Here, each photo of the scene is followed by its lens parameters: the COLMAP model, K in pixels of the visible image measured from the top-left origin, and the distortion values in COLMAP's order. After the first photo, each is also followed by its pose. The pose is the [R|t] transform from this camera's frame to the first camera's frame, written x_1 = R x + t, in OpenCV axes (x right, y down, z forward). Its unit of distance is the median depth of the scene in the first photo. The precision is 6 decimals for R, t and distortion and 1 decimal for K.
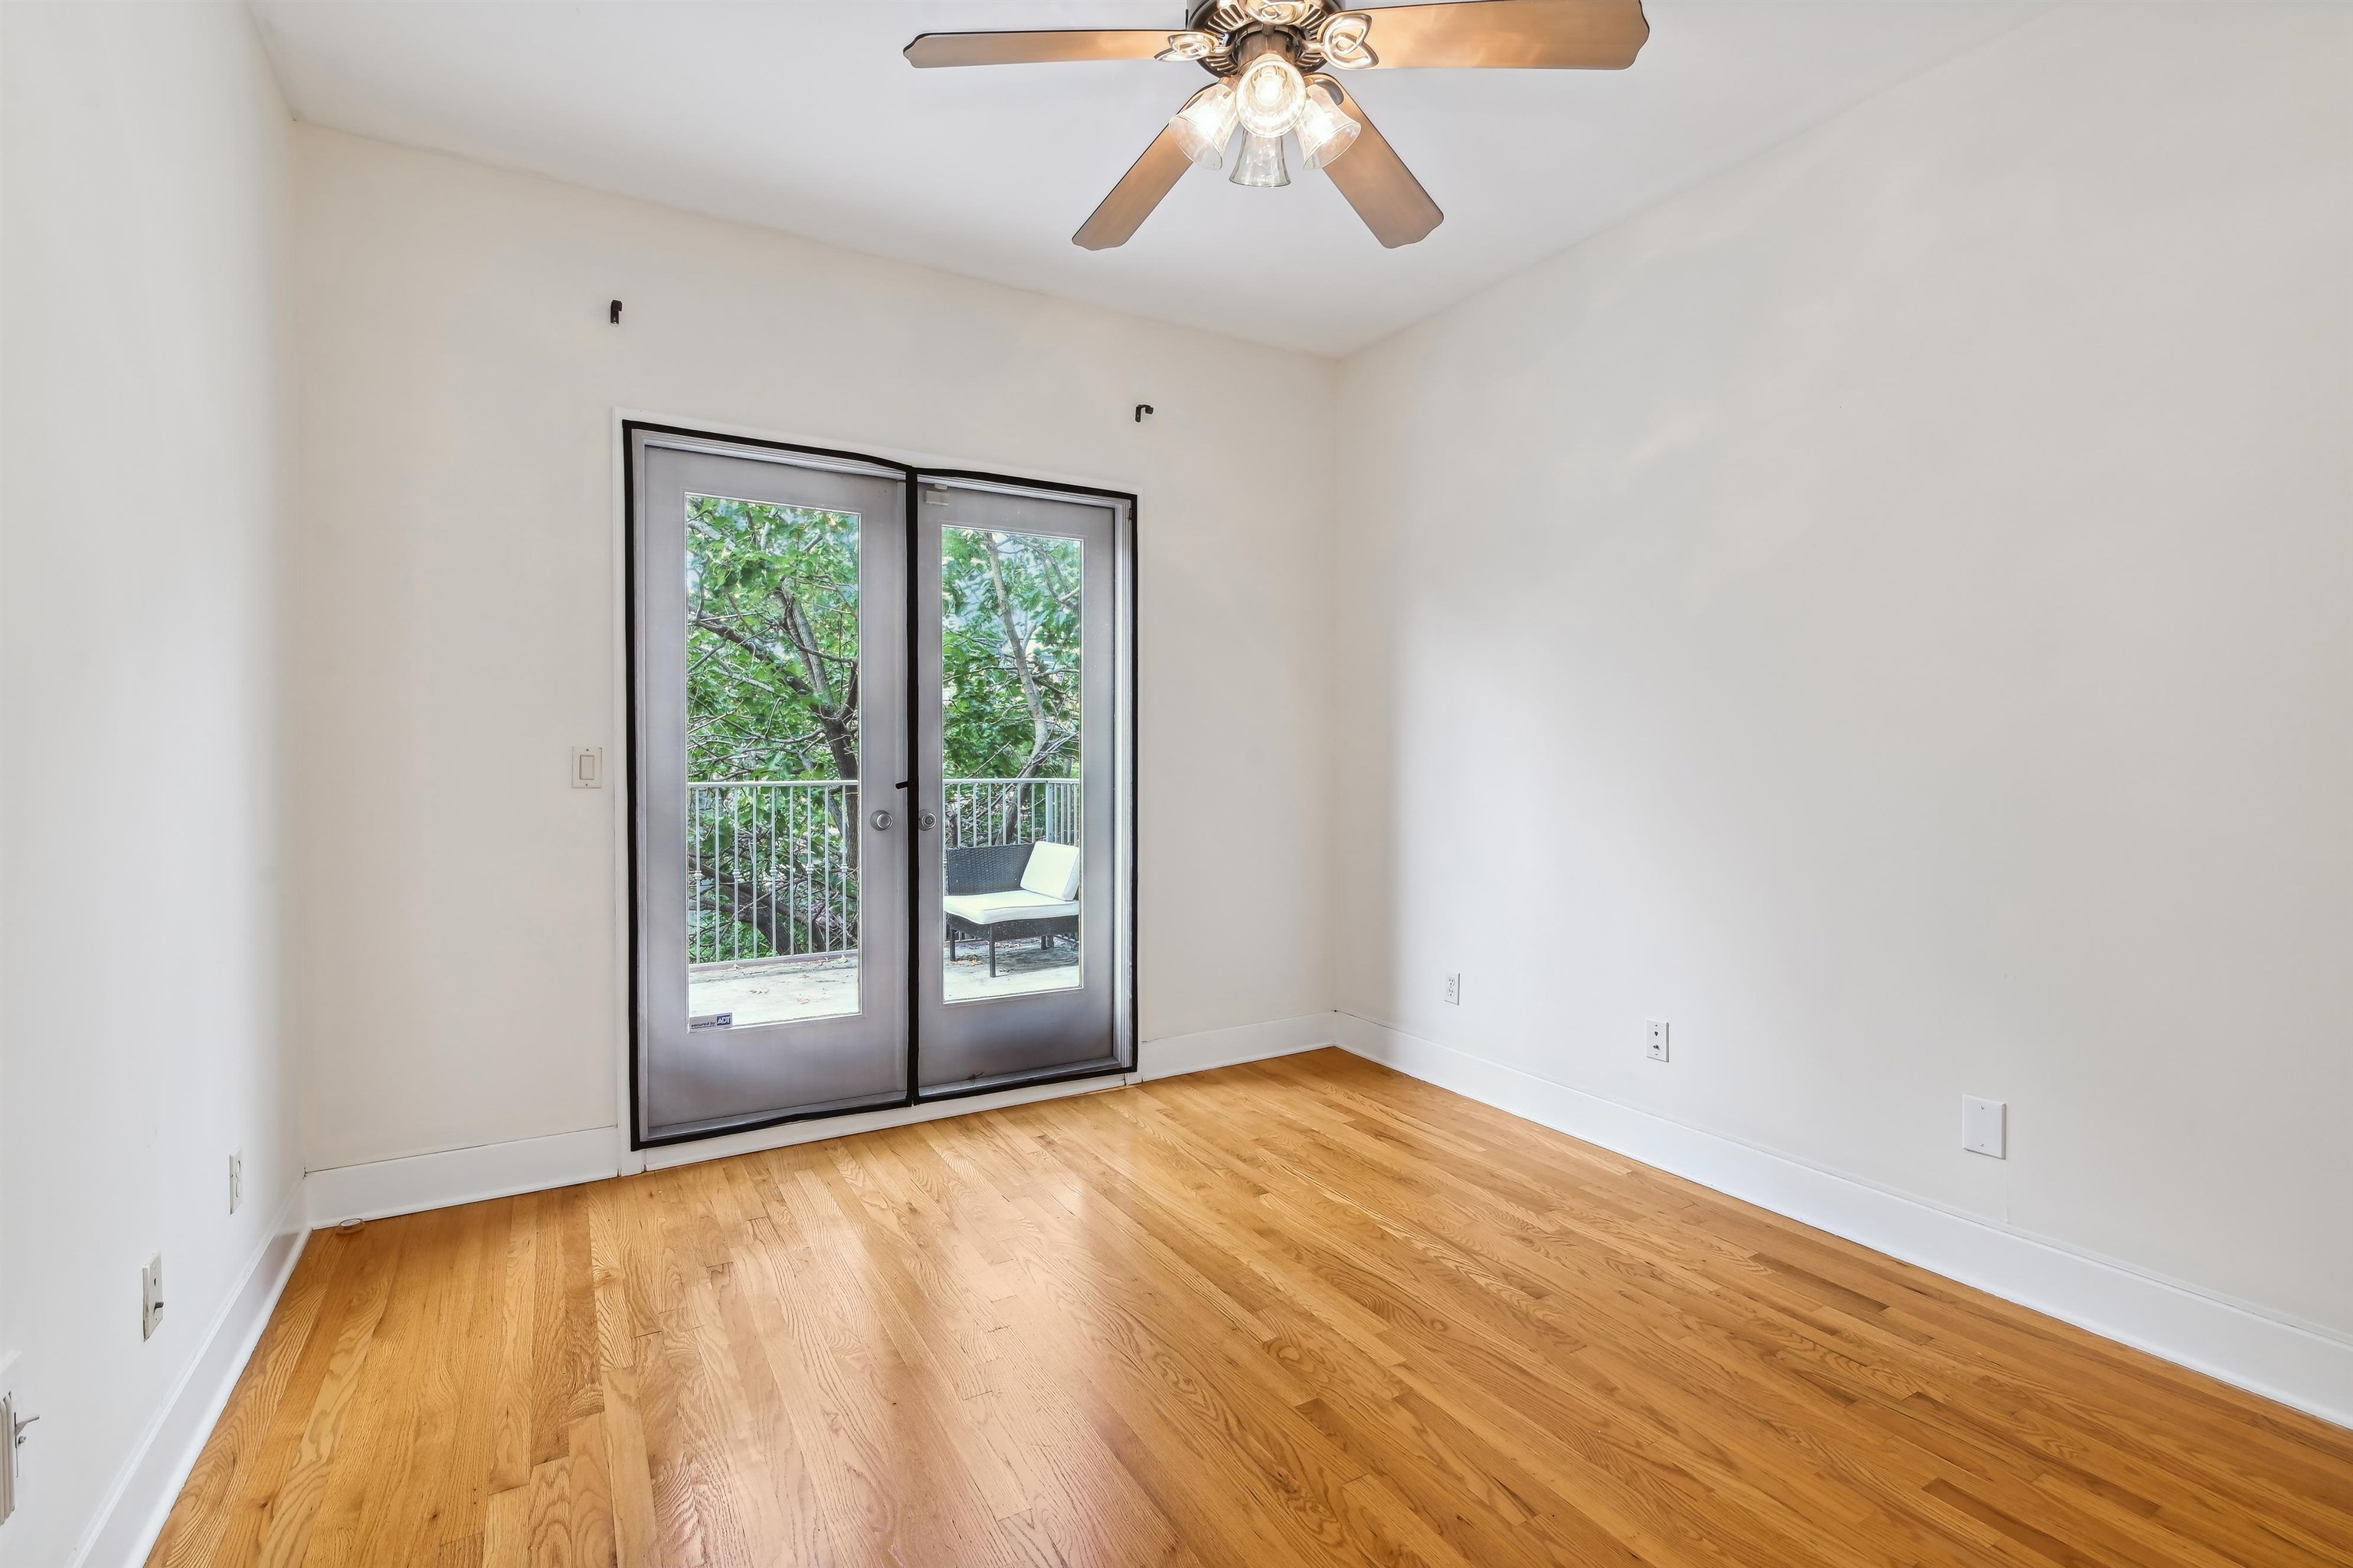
lens RADIAL K [[1094.7, 0, 1179.4], [0, 1094.7, 775.1], [0, 0, 1]] dist [-0.003972, -0.000279]
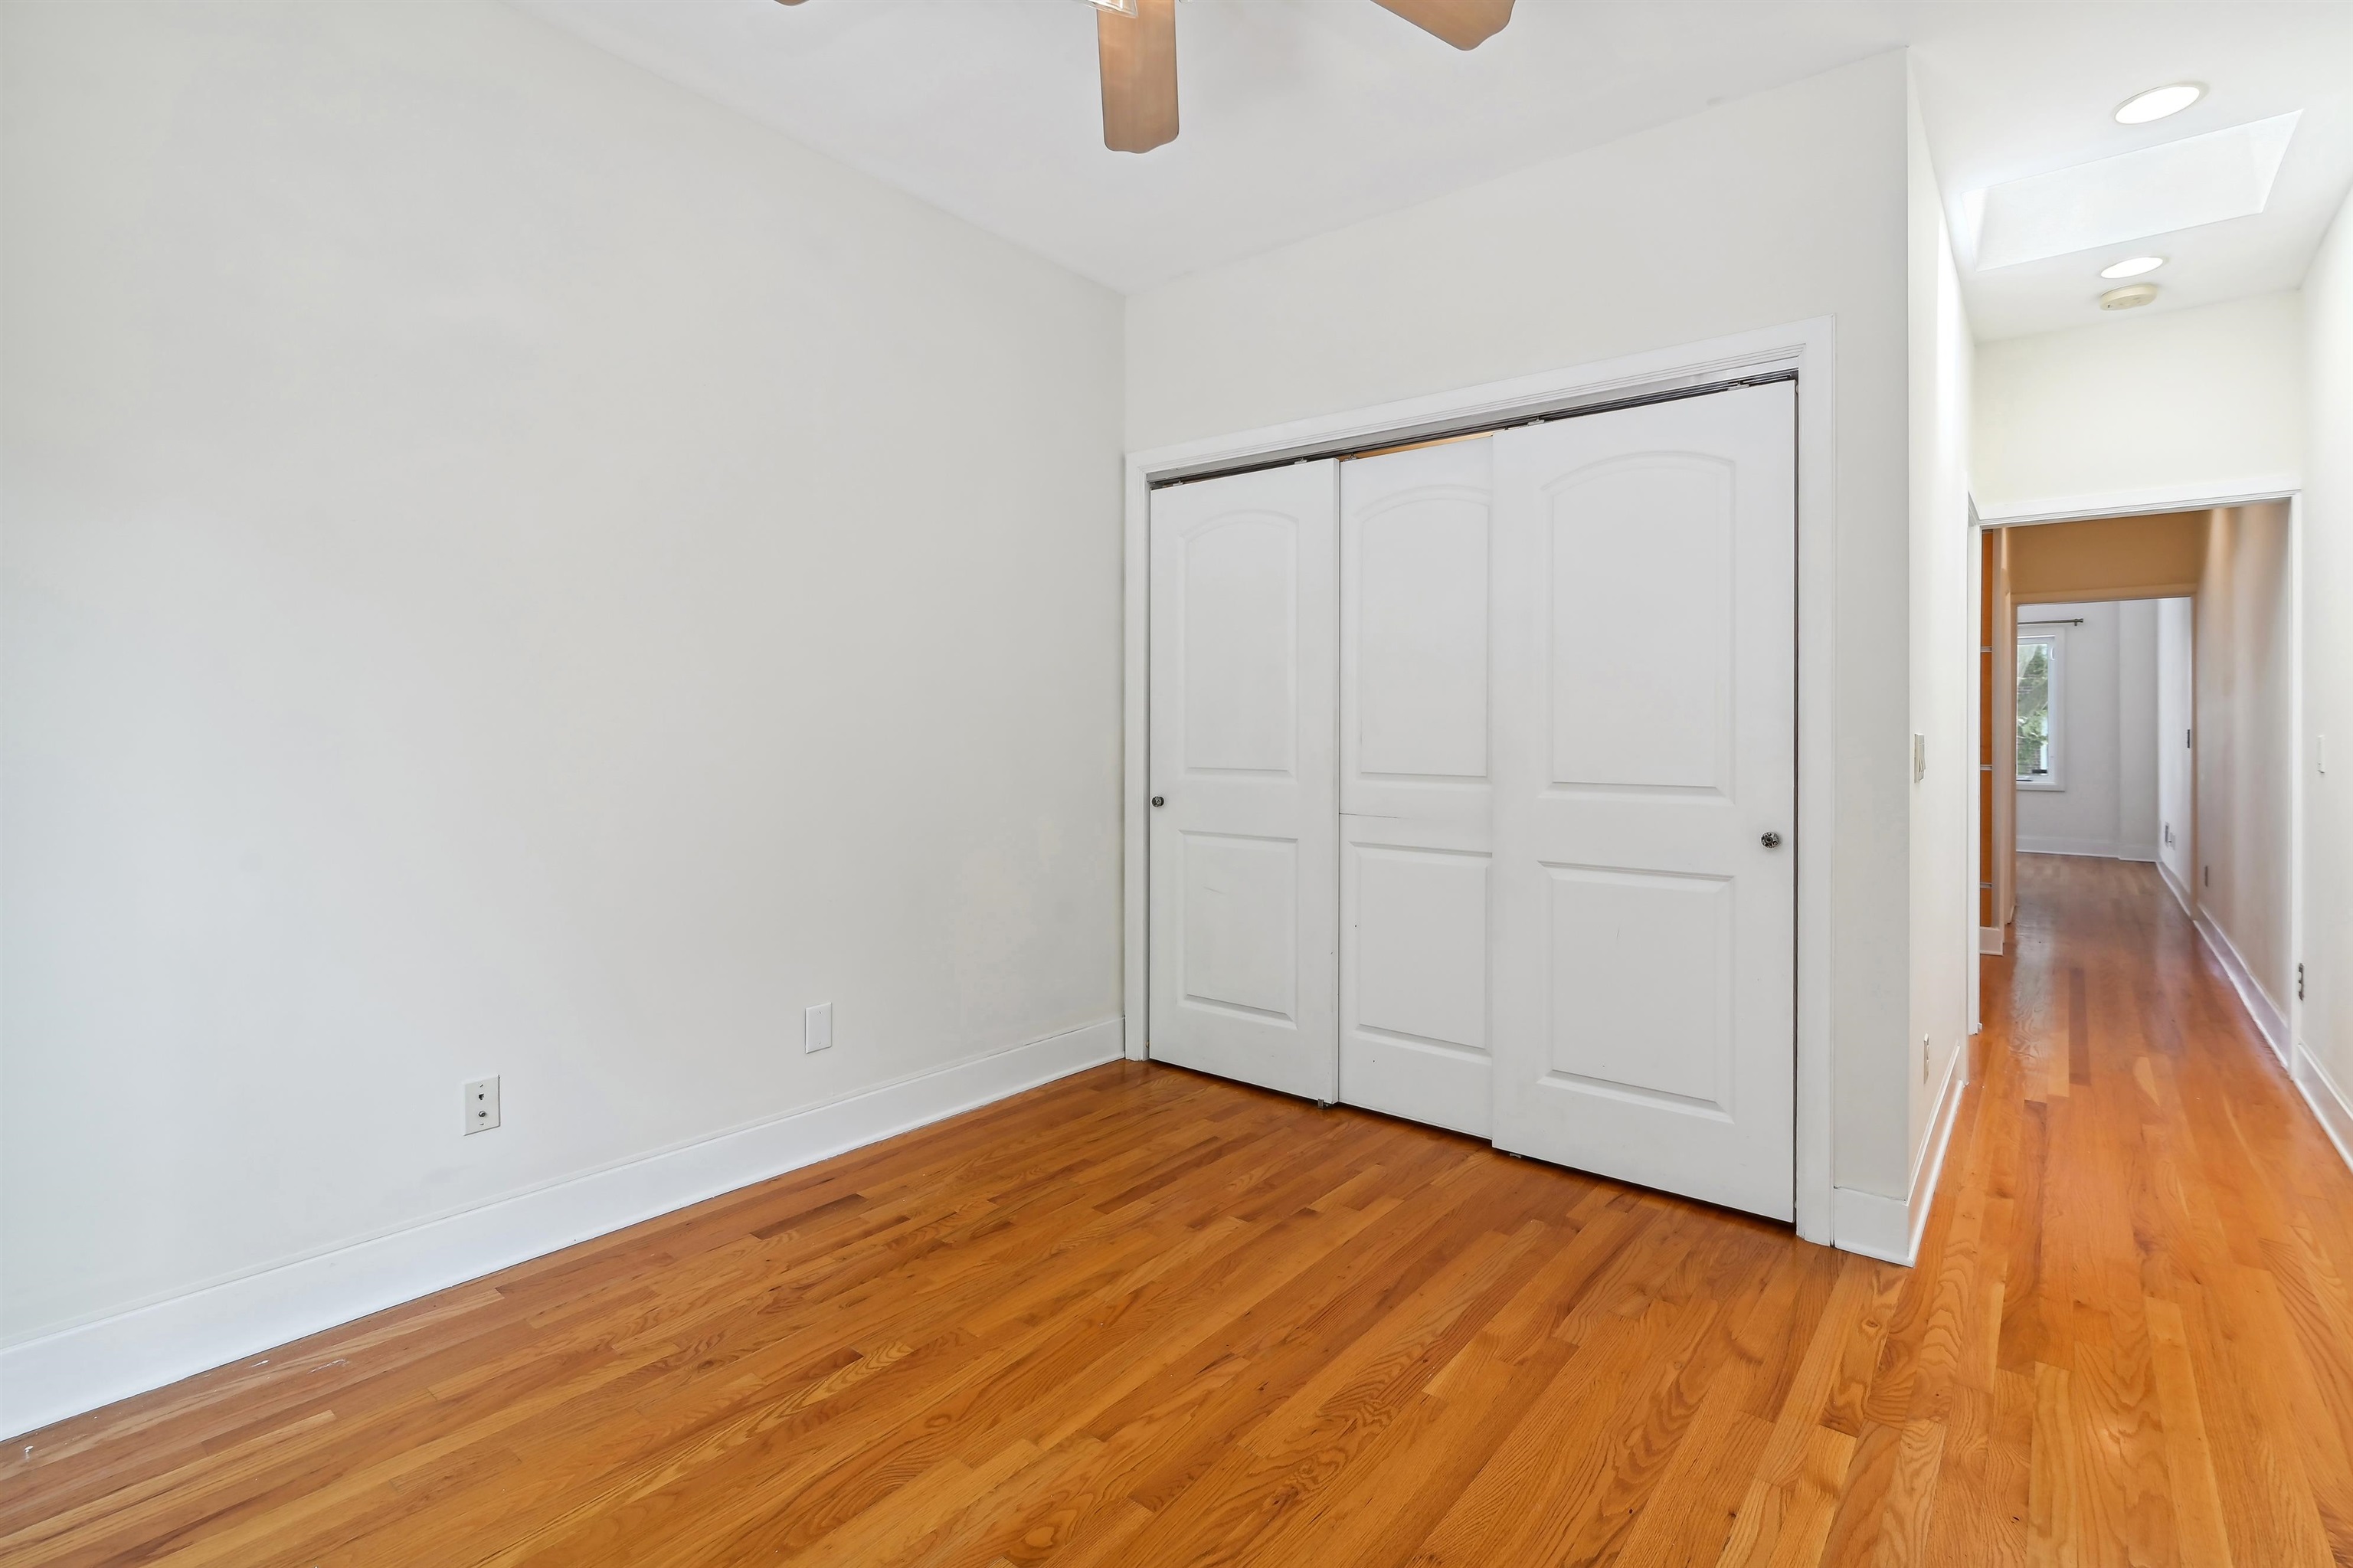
lens RADIAL K [[1094.7, 0, 1197.3], [0, 1094.7, 725.9], [0, 0, 1]] dist [-0.003972, -0.000279]
pose [[-0.368981, -0.002334, 0.929434, -0.624836], [0.012430, 0.999895, 0.007445, -0.021980], [-0.929354, 0.014300, -0.368913, 1.173715]]
